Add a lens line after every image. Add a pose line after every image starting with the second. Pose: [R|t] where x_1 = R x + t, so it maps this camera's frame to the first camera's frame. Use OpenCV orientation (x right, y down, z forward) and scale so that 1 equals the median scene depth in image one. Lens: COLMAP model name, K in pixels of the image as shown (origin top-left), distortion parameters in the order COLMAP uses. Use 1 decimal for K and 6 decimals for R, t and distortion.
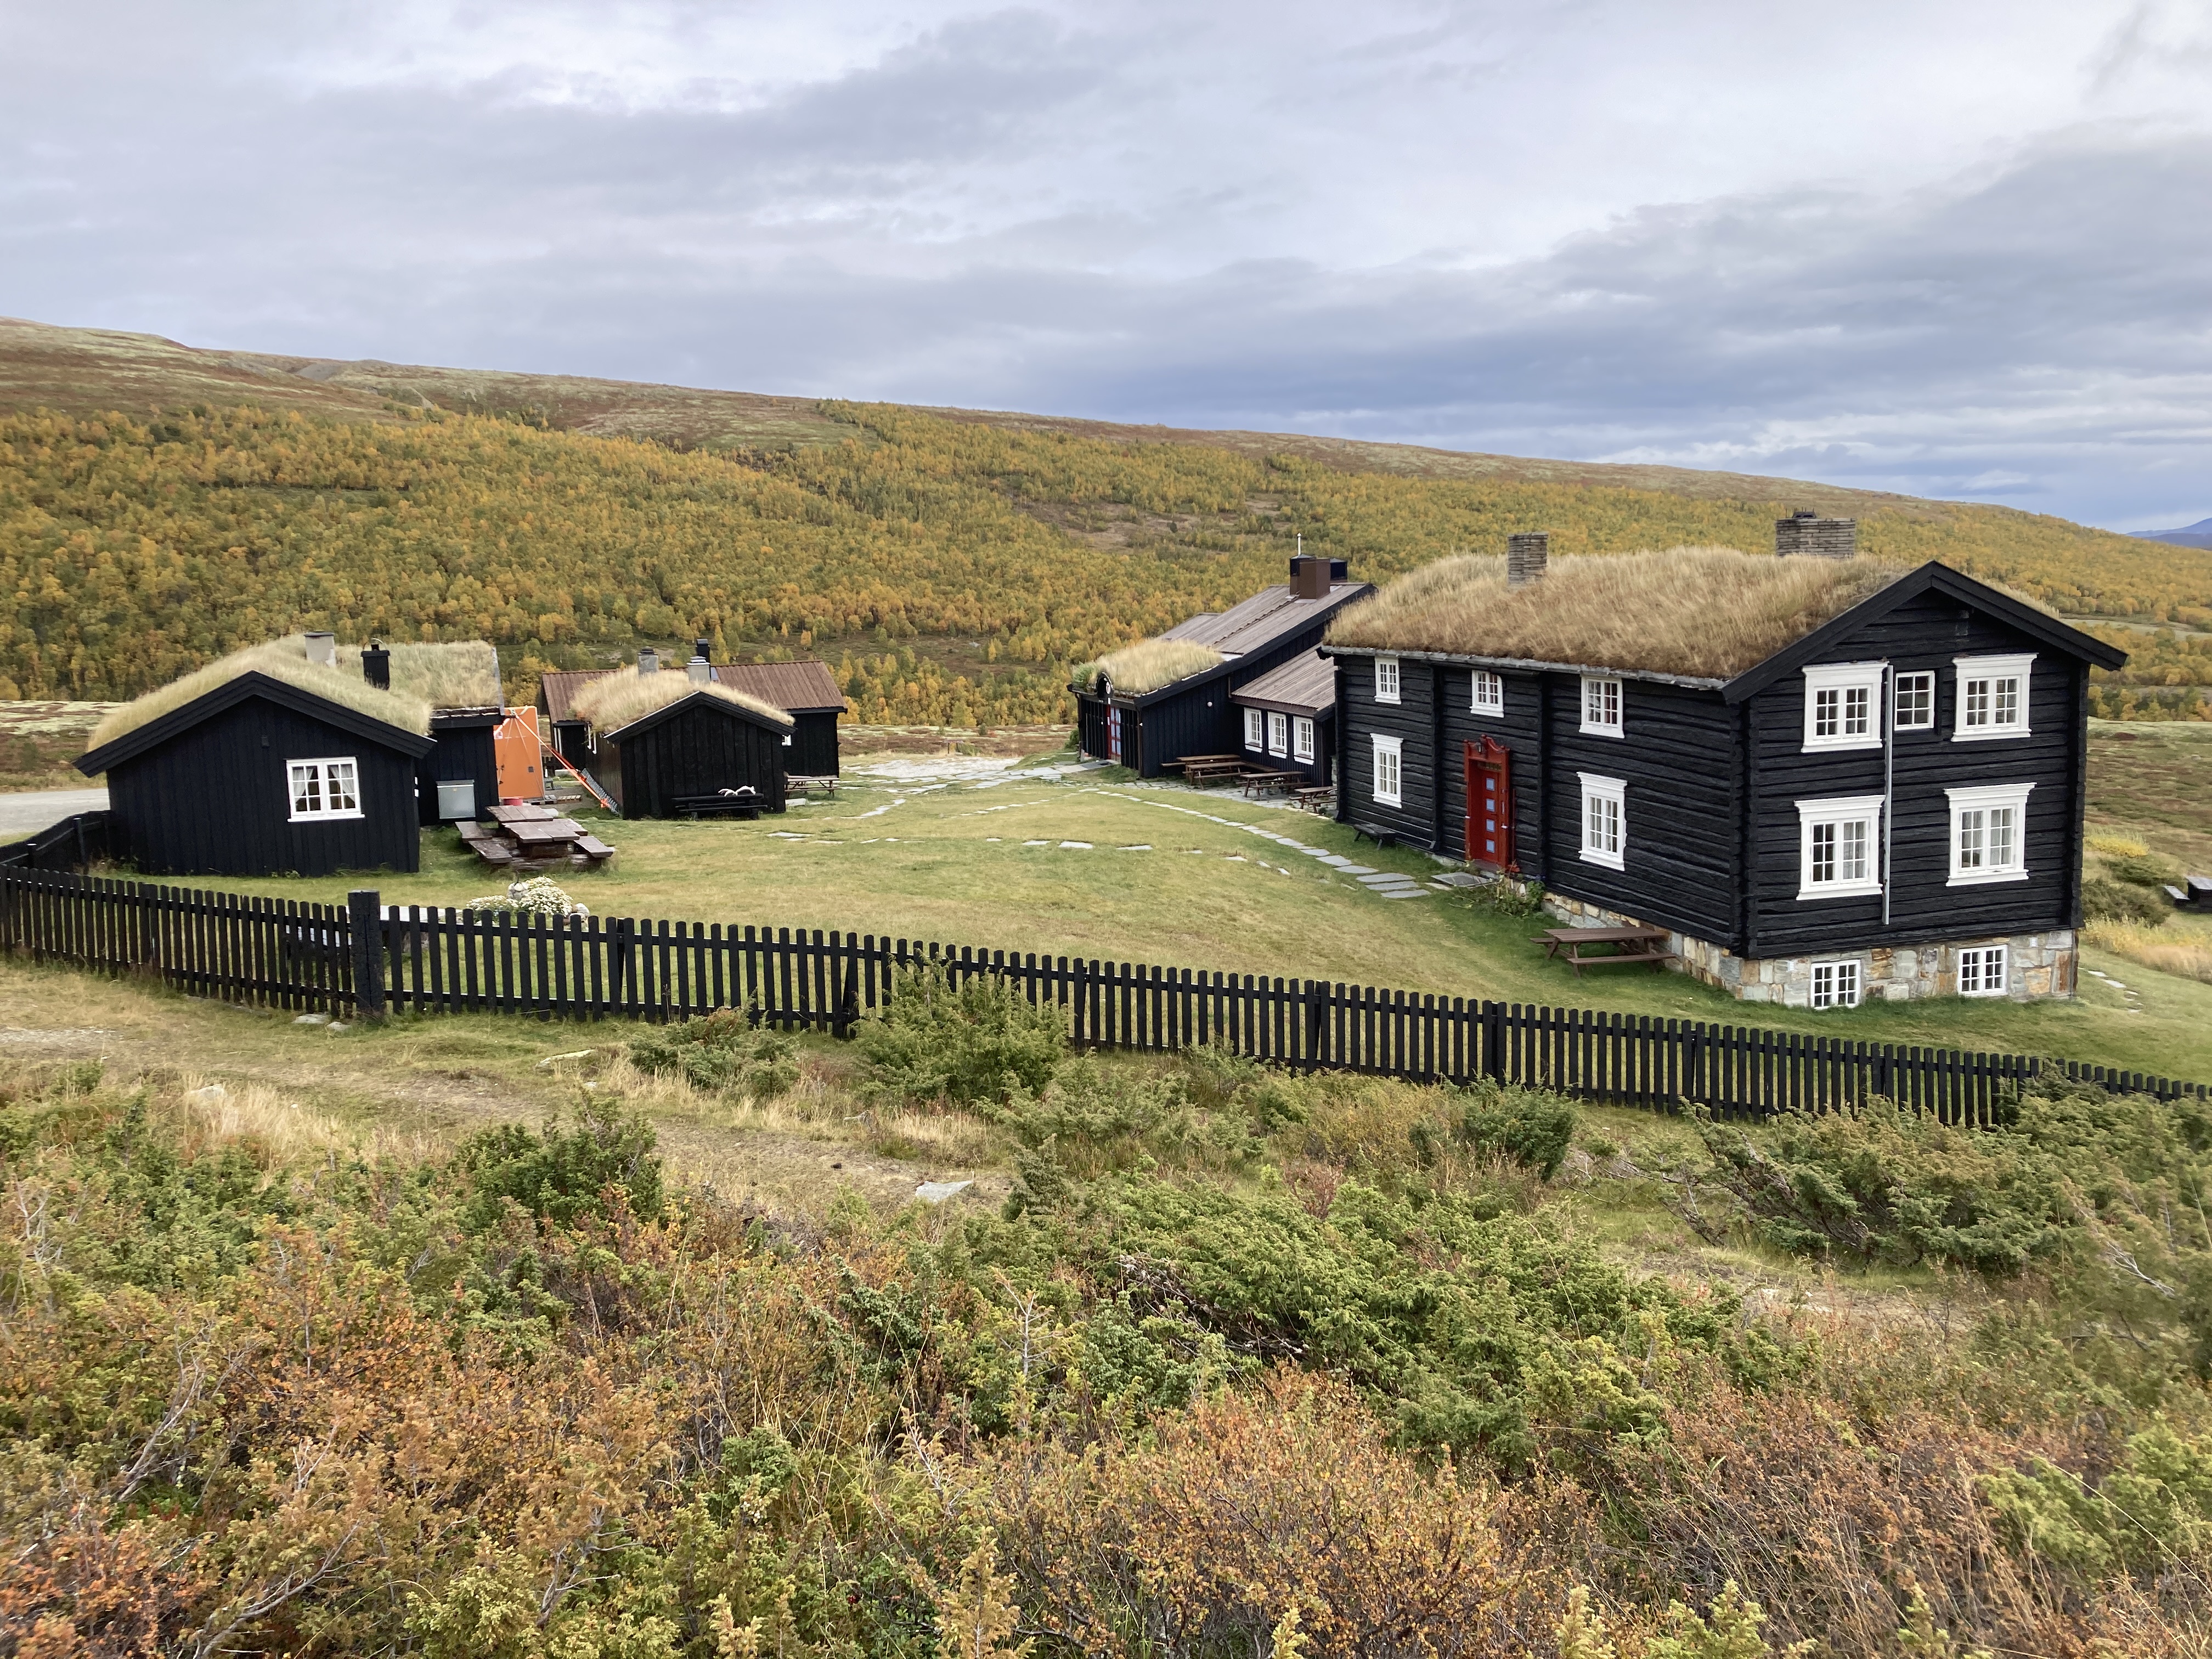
lens RADIAL K [[1820.7, 0, 1101.6], [0, 1820.7, 815.7], [0, 0, 1]] dist [0.086493, -0.084125]
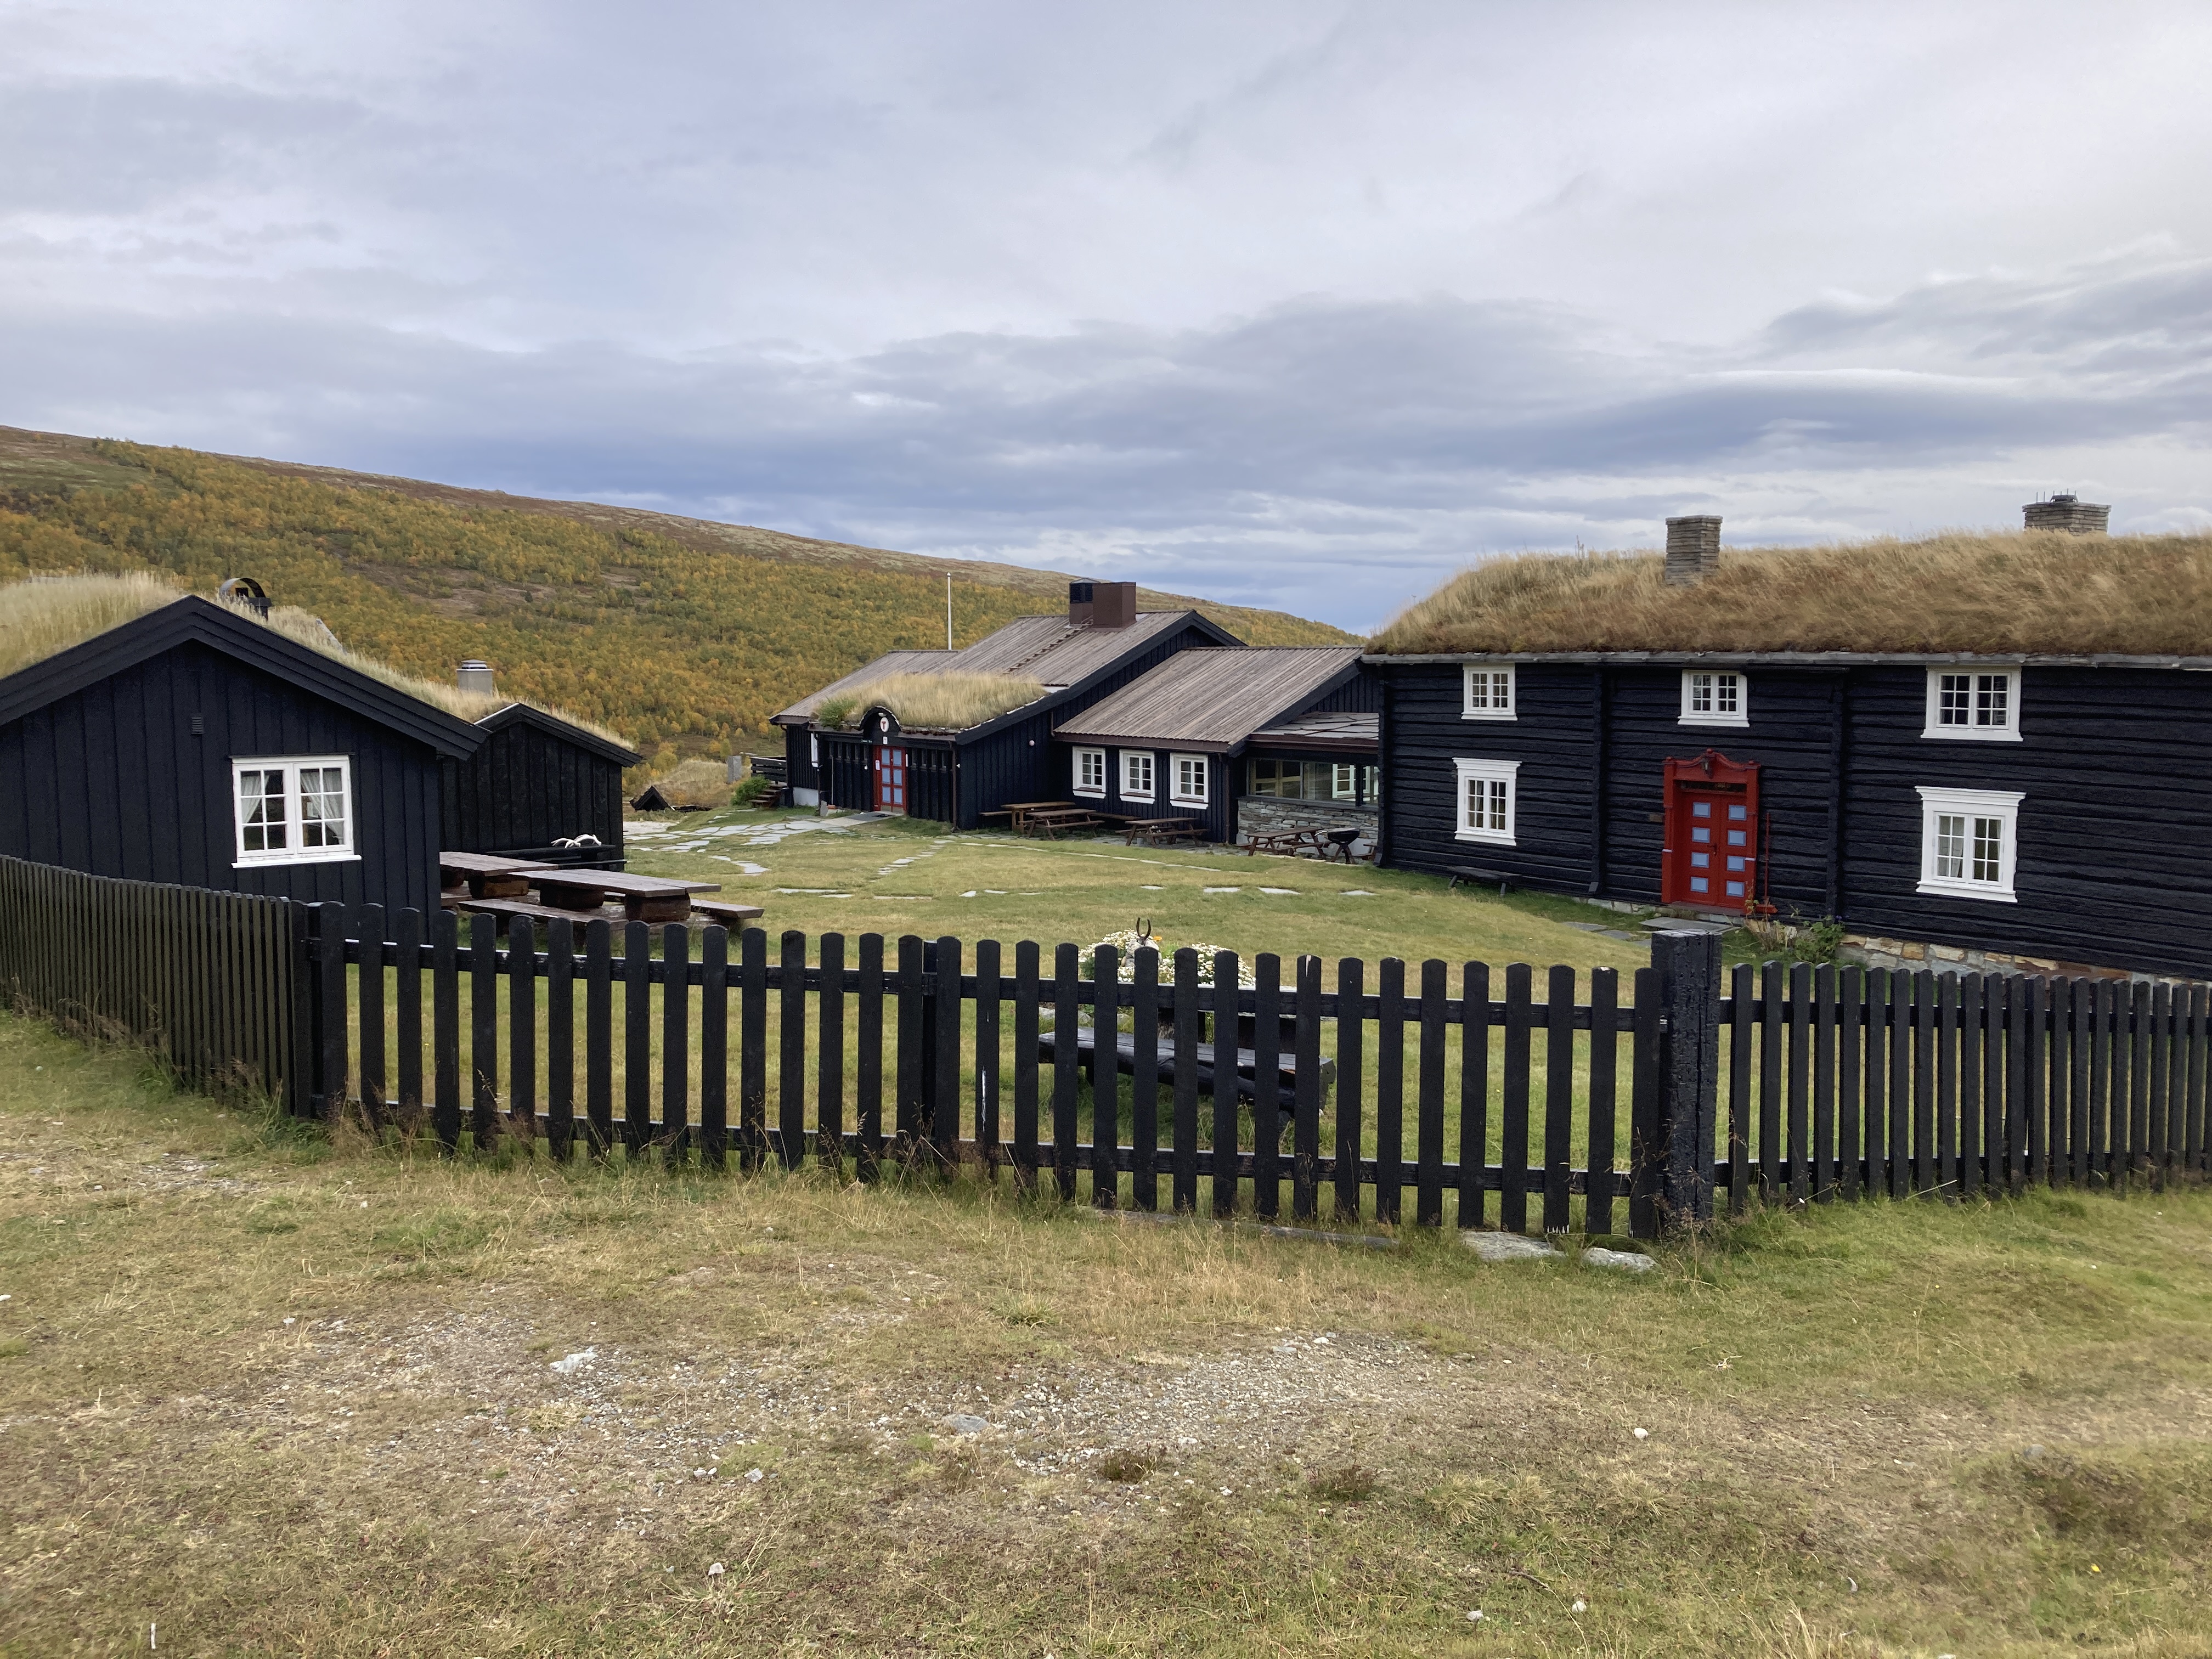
lens RADIAL K [[1801.1, 0, 1108.2], [0, 1801.1, 793.6], [0, 0, 1]] dist [0.068896, -0.105833]
pose [[0.930279, -0.000514, 0.366851, -0.222923], [0.022001, 0.998277, -0.054392, 0.009422], [-0.366192, 0.058670, 0.928688, 0.216169]]
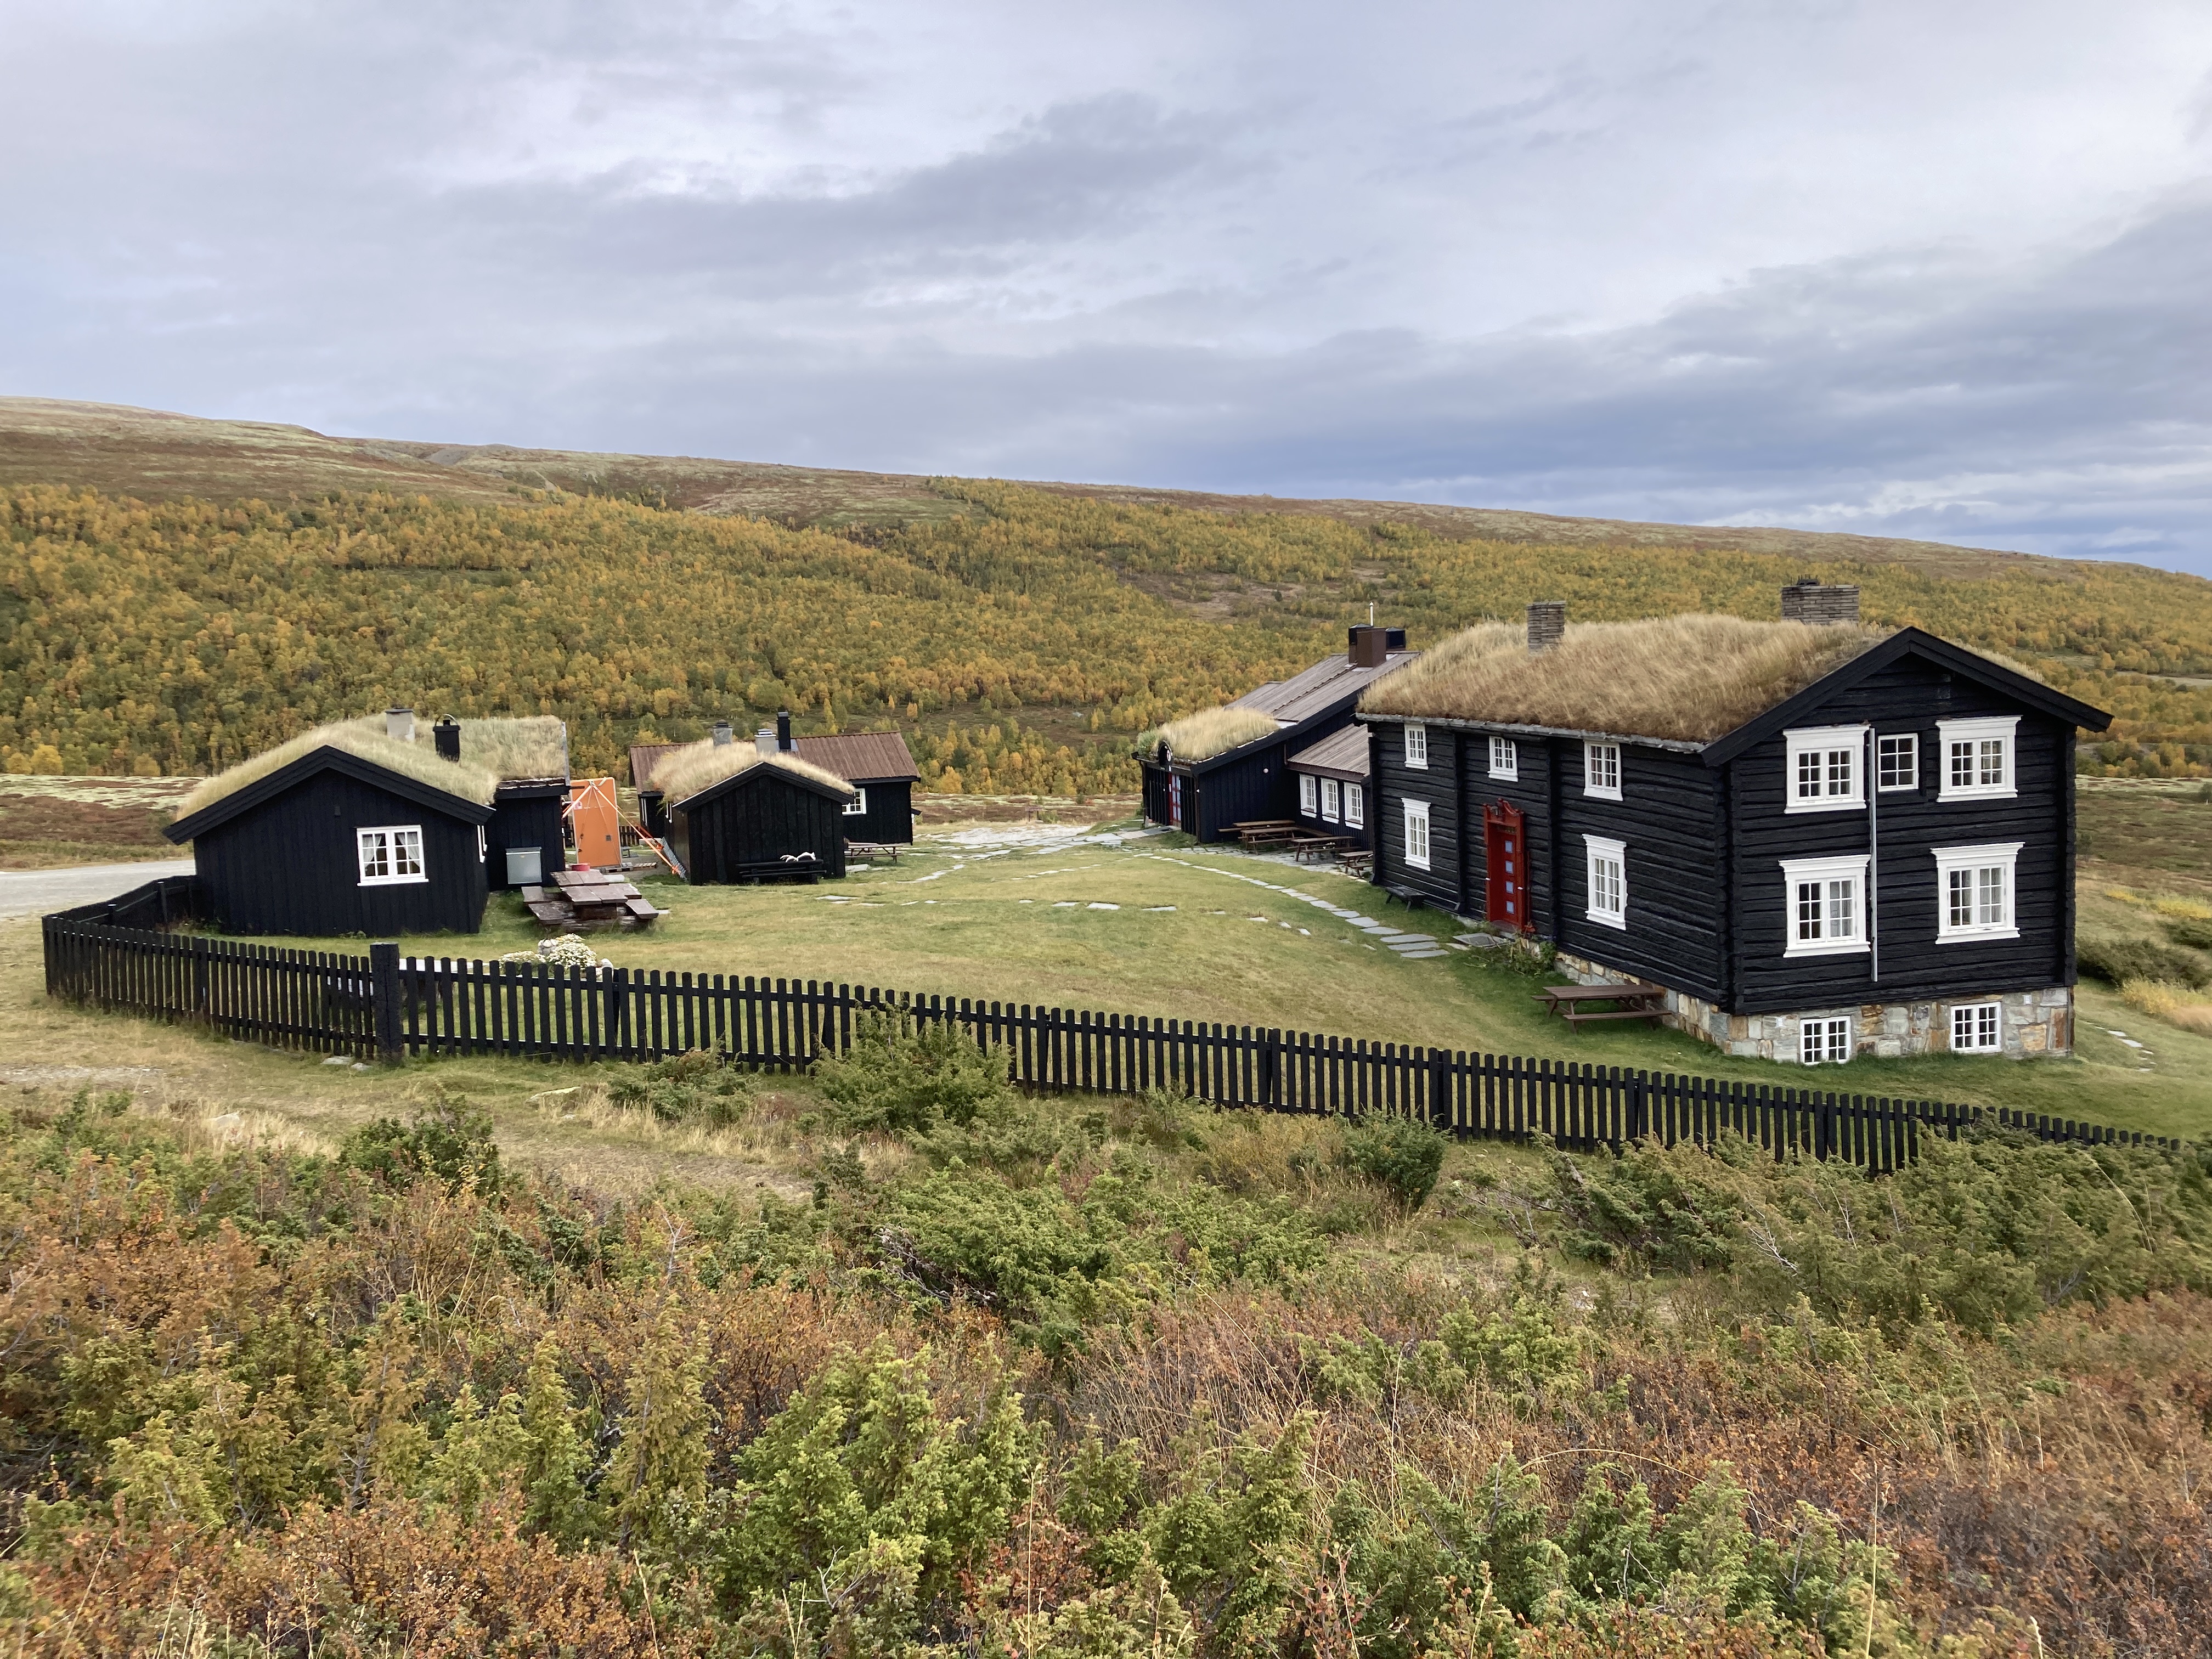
lens RADIAL K [[1818.2, 0, 1106.7], [0, 1818.2, 839.3], [0, 0, 1]] dist [0.129333, -0.197993]
pose [[0.998262, -0.004208, -0.058778, 0.031262], [0.002740, 0.999683, -0.025027, 0.002412], [0.058865, 0.024822, 0.997957, -0.024585]]
